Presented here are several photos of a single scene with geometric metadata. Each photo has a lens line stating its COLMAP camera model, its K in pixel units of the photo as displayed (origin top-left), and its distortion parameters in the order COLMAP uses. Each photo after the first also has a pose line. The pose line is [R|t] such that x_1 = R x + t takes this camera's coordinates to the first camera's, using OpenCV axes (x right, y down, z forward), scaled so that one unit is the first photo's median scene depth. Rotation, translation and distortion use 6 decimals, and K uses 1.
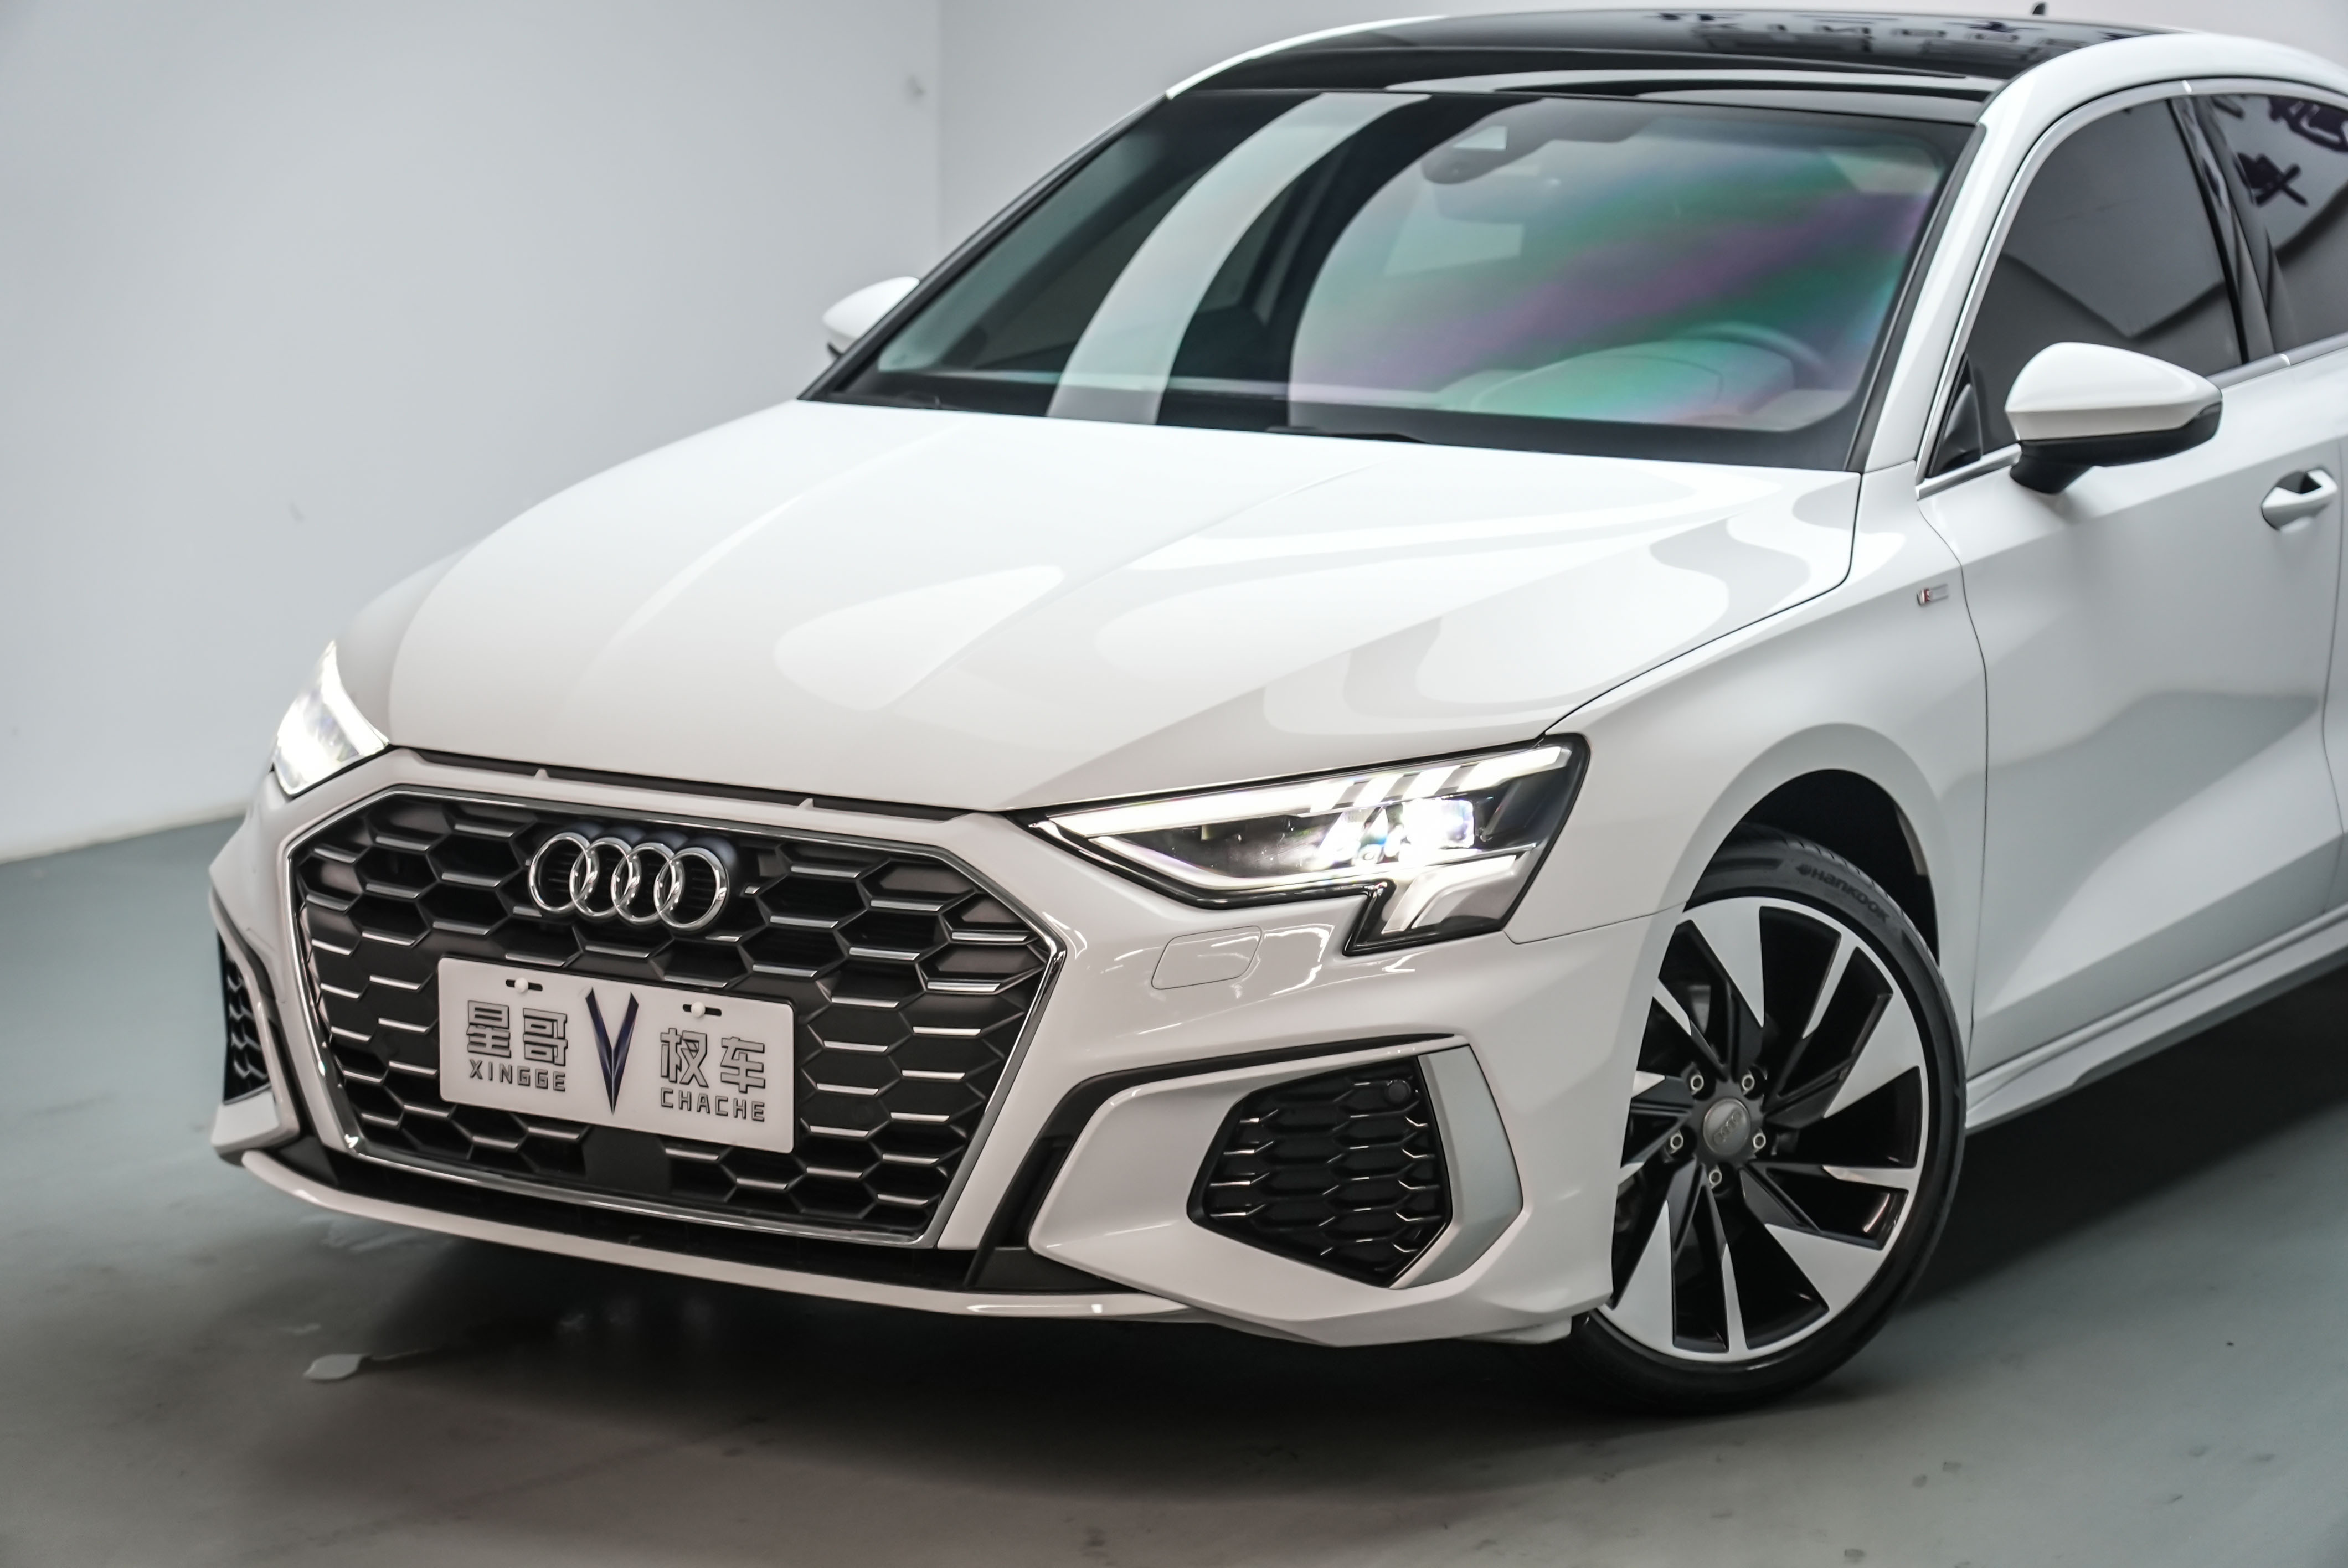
lens RADIAL K [[5926.7, 0, 1172.6], [0, 5926.7, 782.7], [0, 0, 1]] dist [-0.086490, 0.000000]
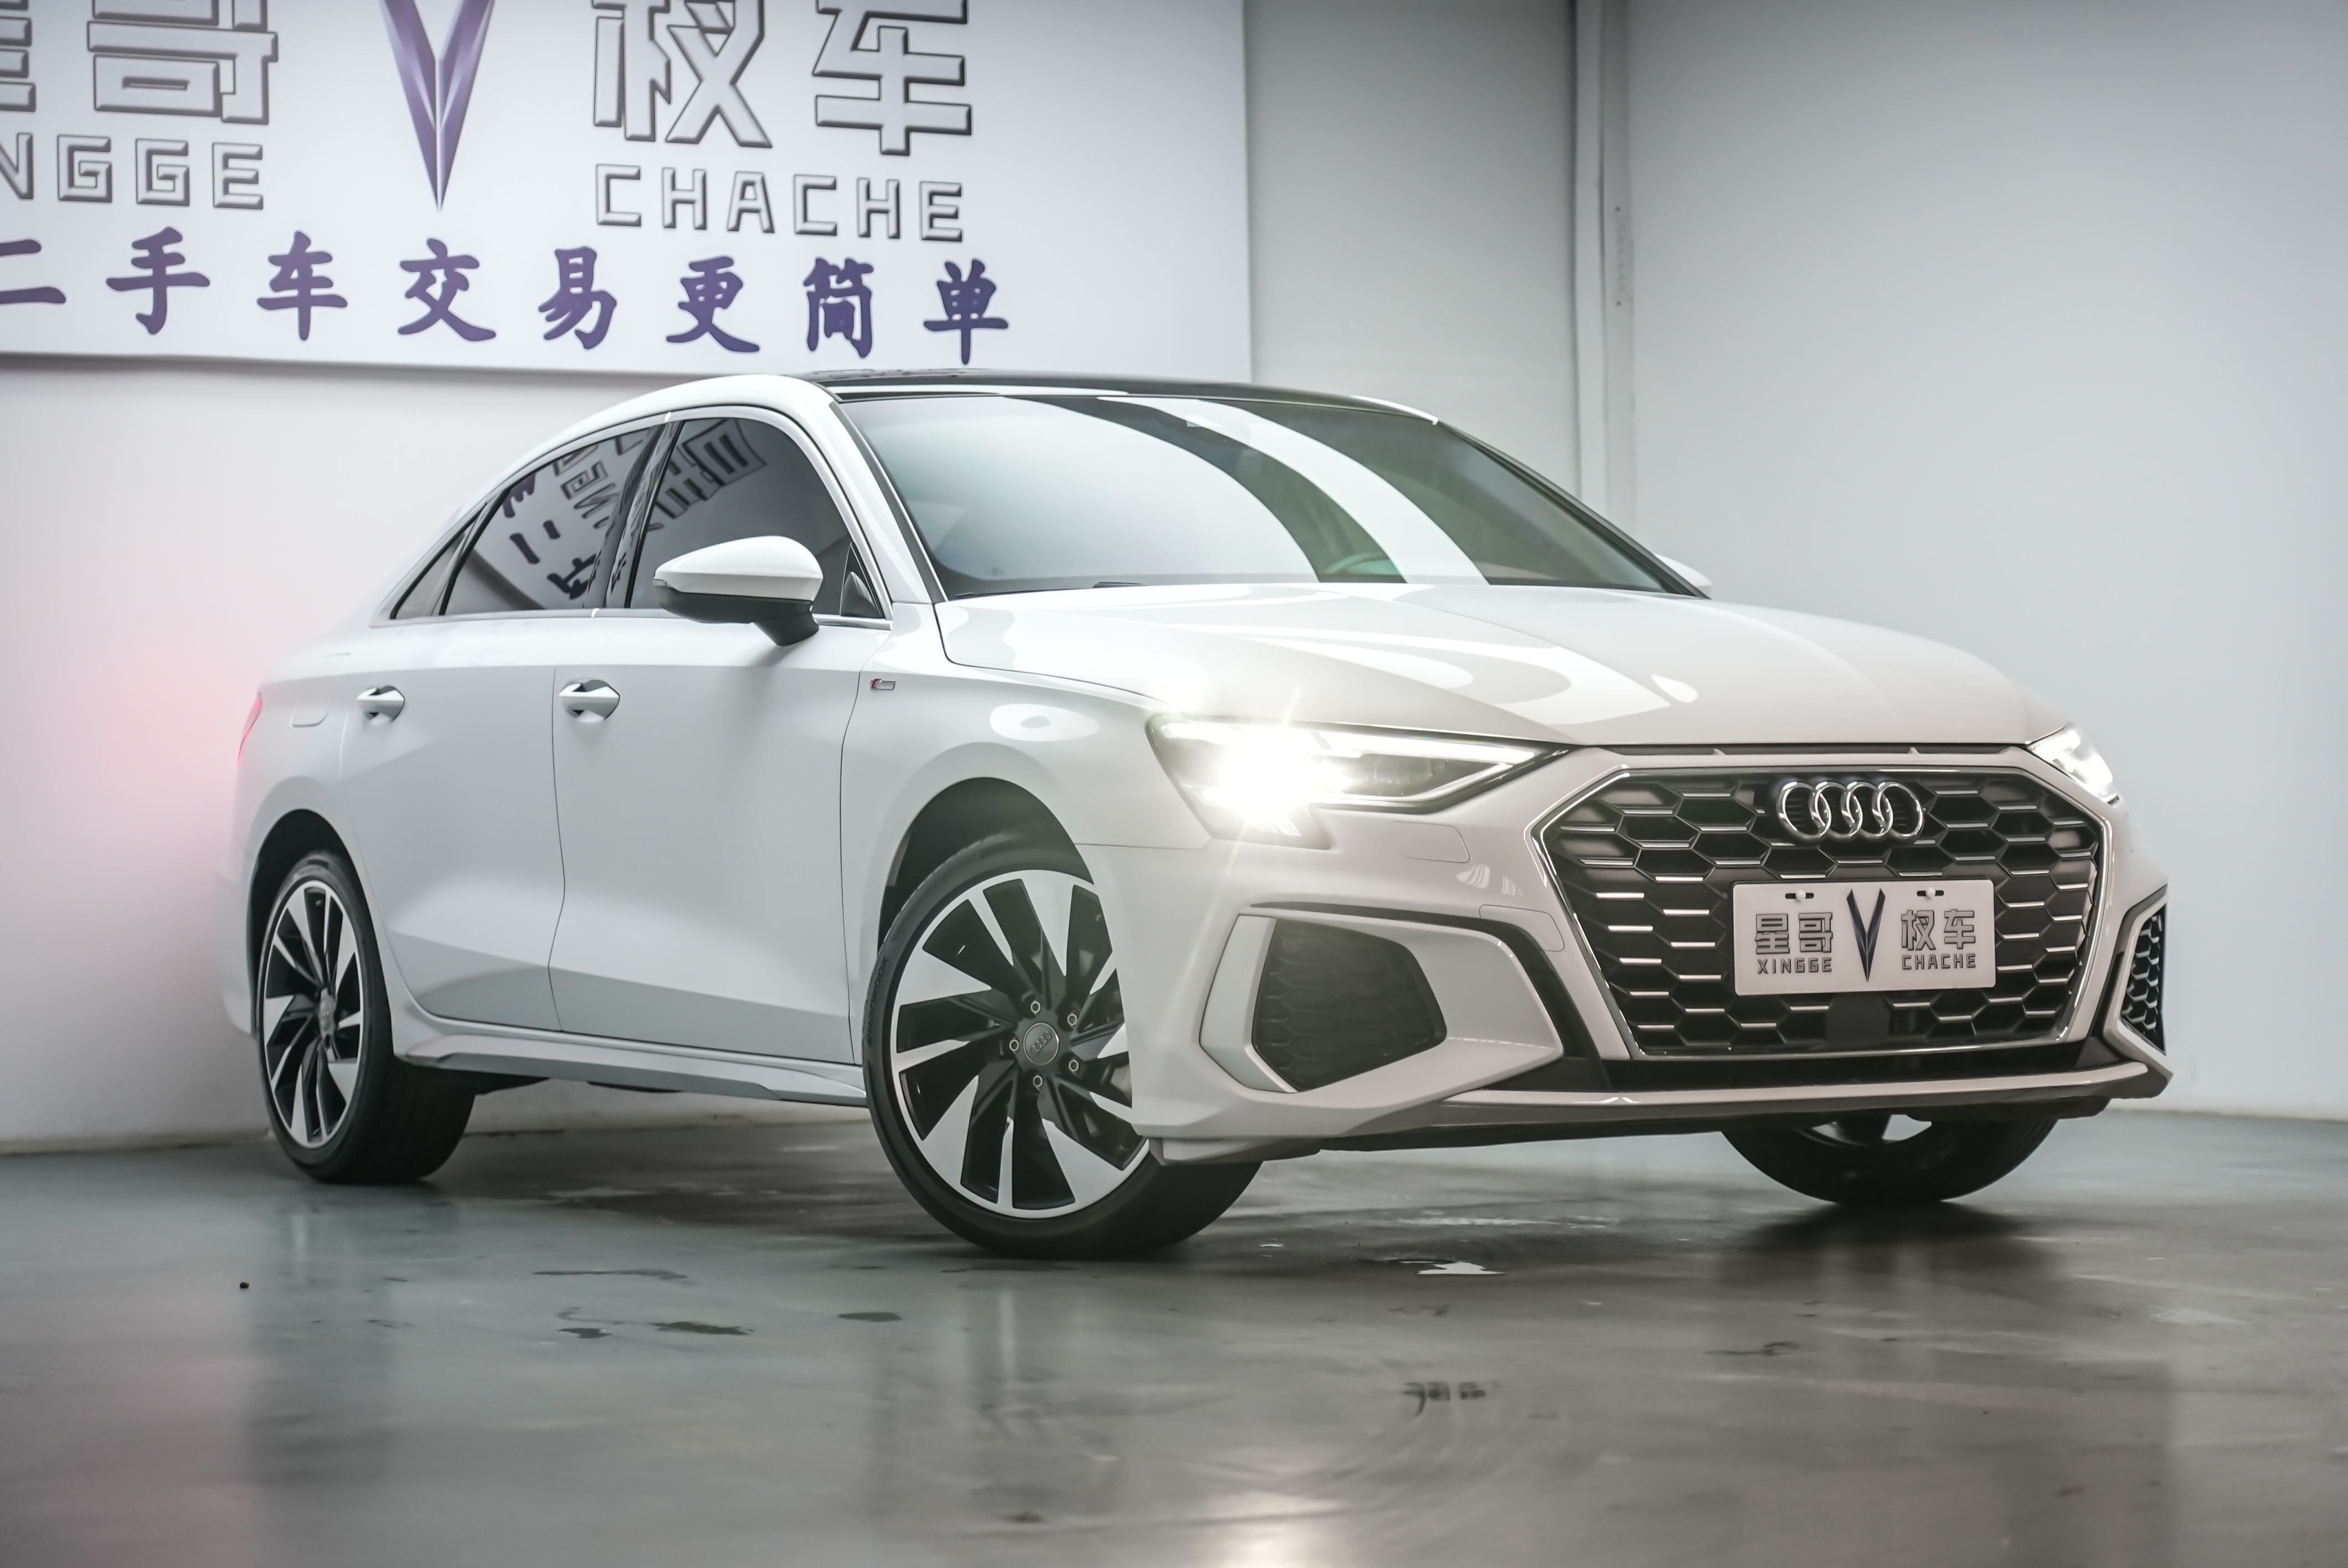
lens RADIAL K [[5463.5, 0, 1168.7], [0, 5463.5, 781.3], [0, 0, 1]] dist [0.018683, 0.000000]
pose [[0.452058, 0.002422, 0.891985, -1.299847], [0.160676, 0.983418, -0.084101, 0.091429], [-0.877398, 0.181339, 0.444173, 0.581485]]
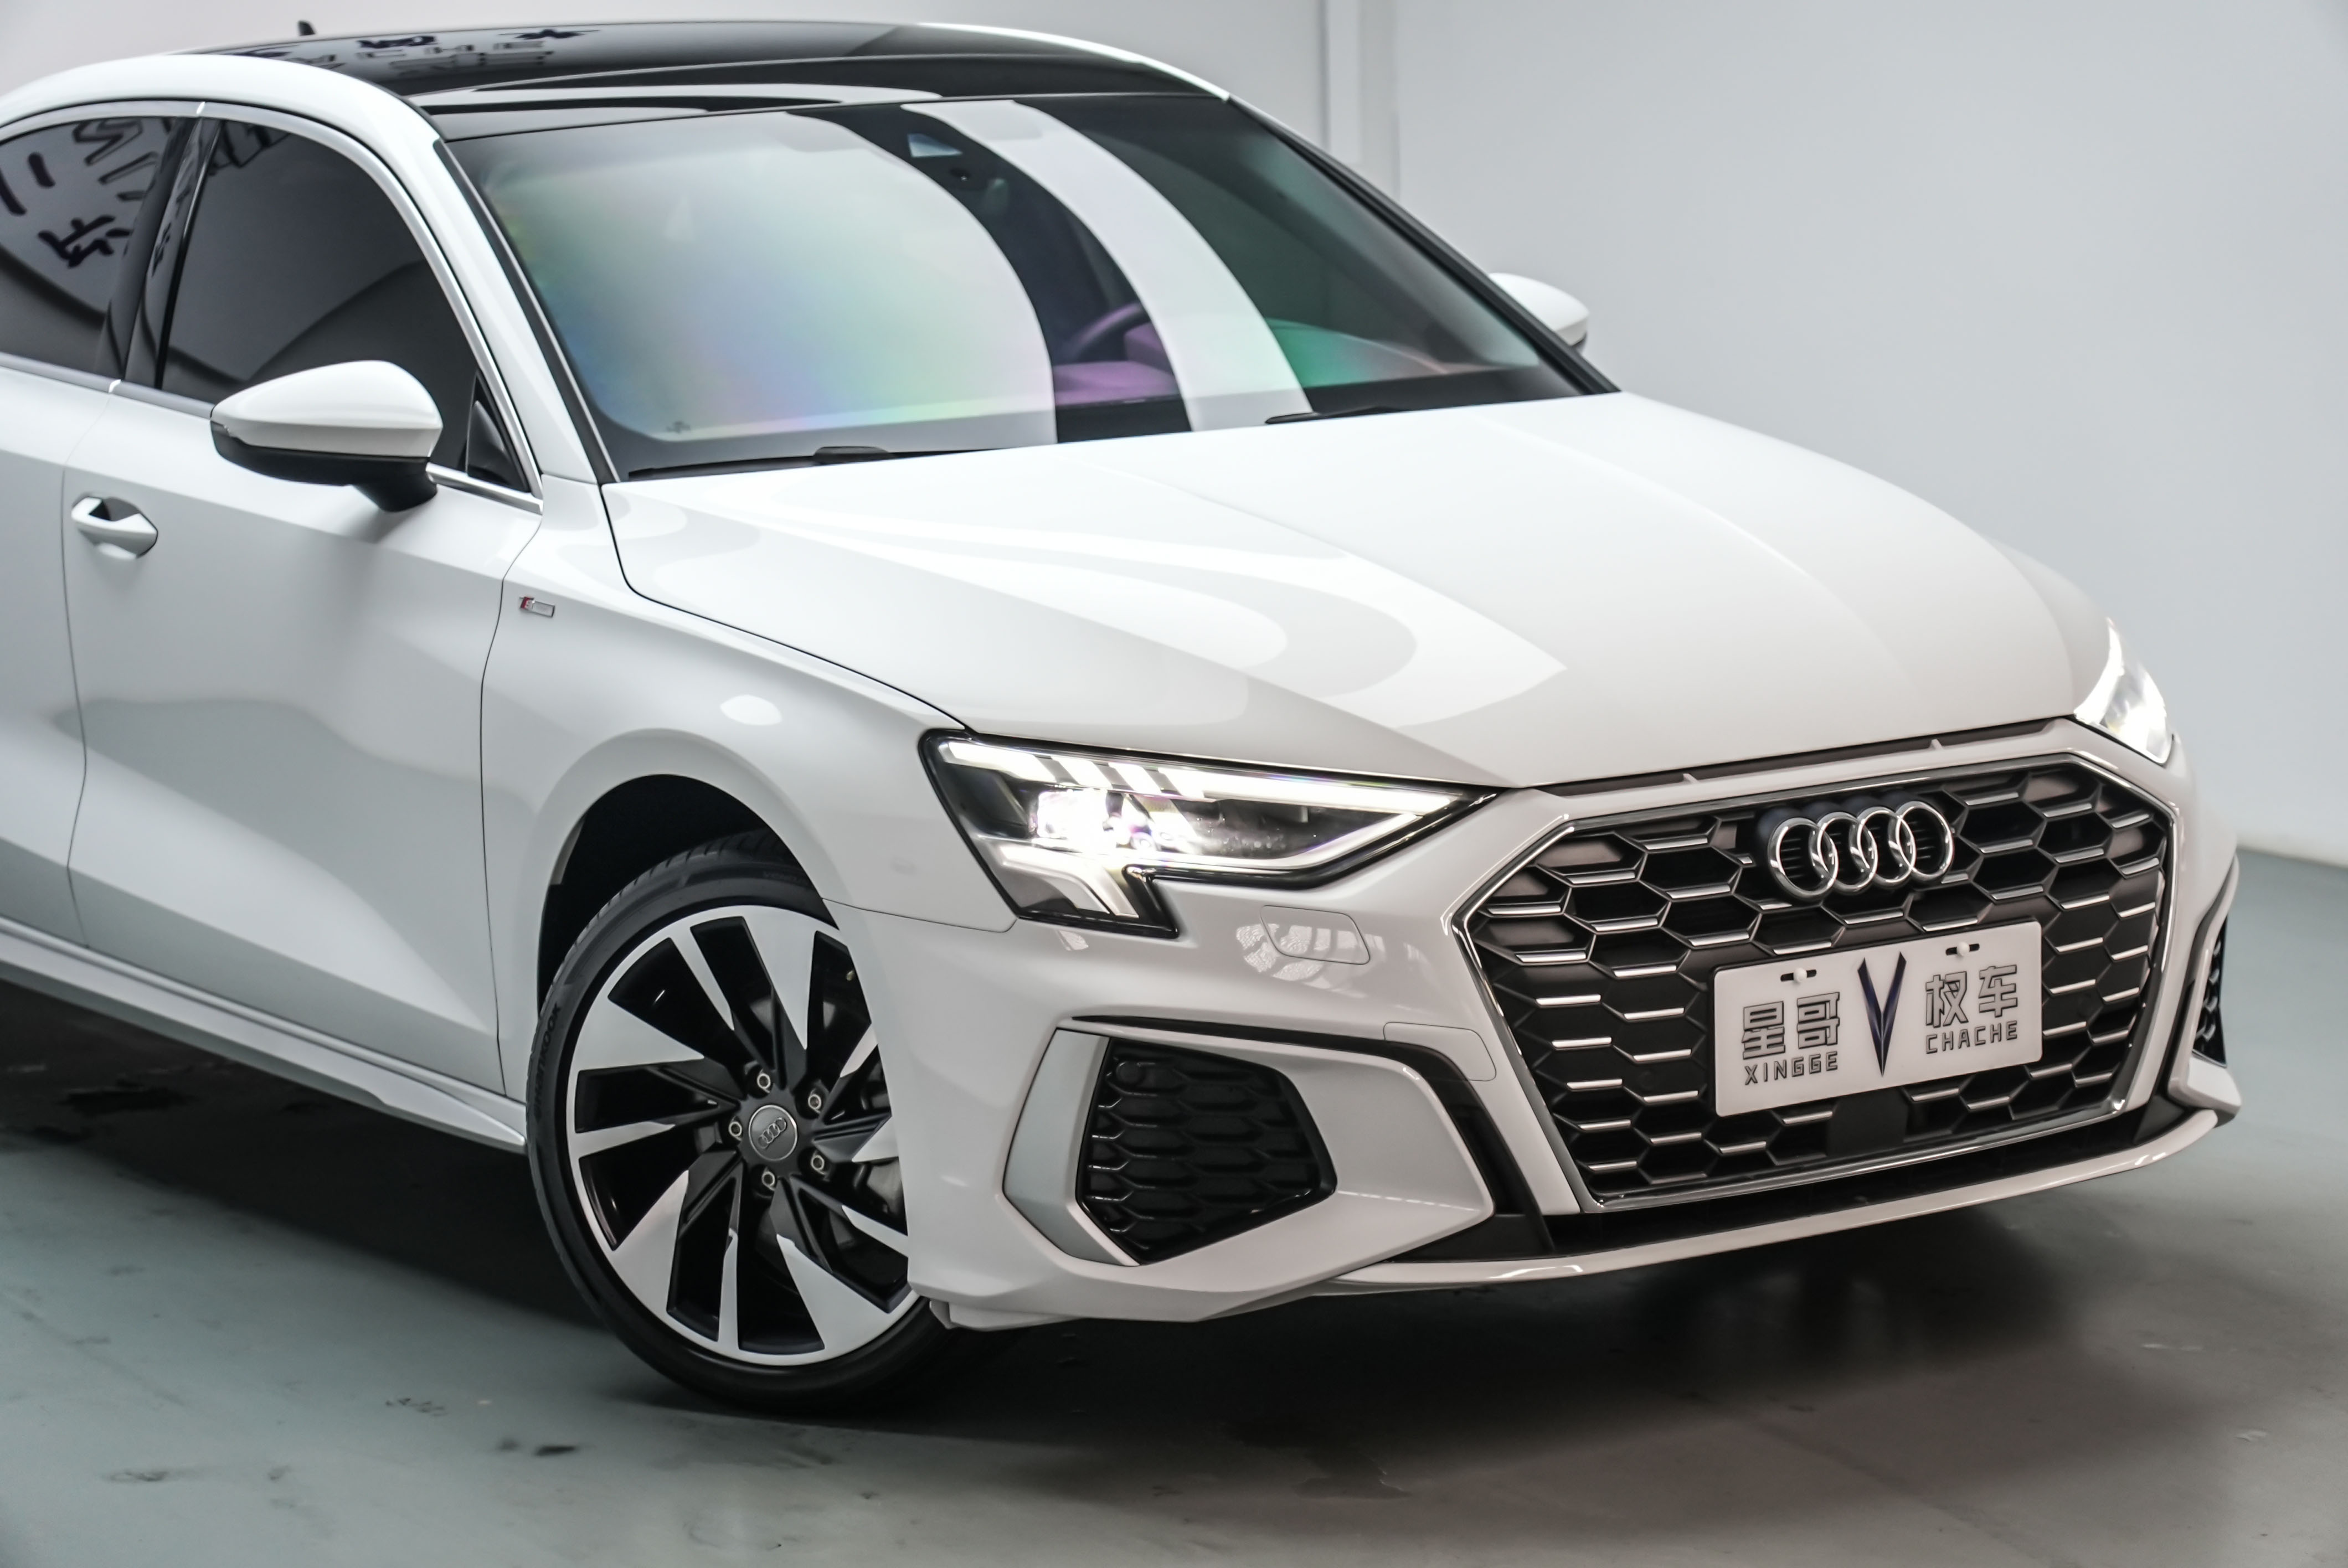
lens RADIAL K [[6397.3, 0, 1168.4], [0, 6397.3, 783.7], [0, 0, 1]] dist [-0.002576, 0.000000]
pose [[0.374931, -0.150922, 0.914685, -1.158357], [0.171090, 0.980976, 0.091730, -0.117641], [-0.911128, 0.122102, 0.393619, 0.677893]]
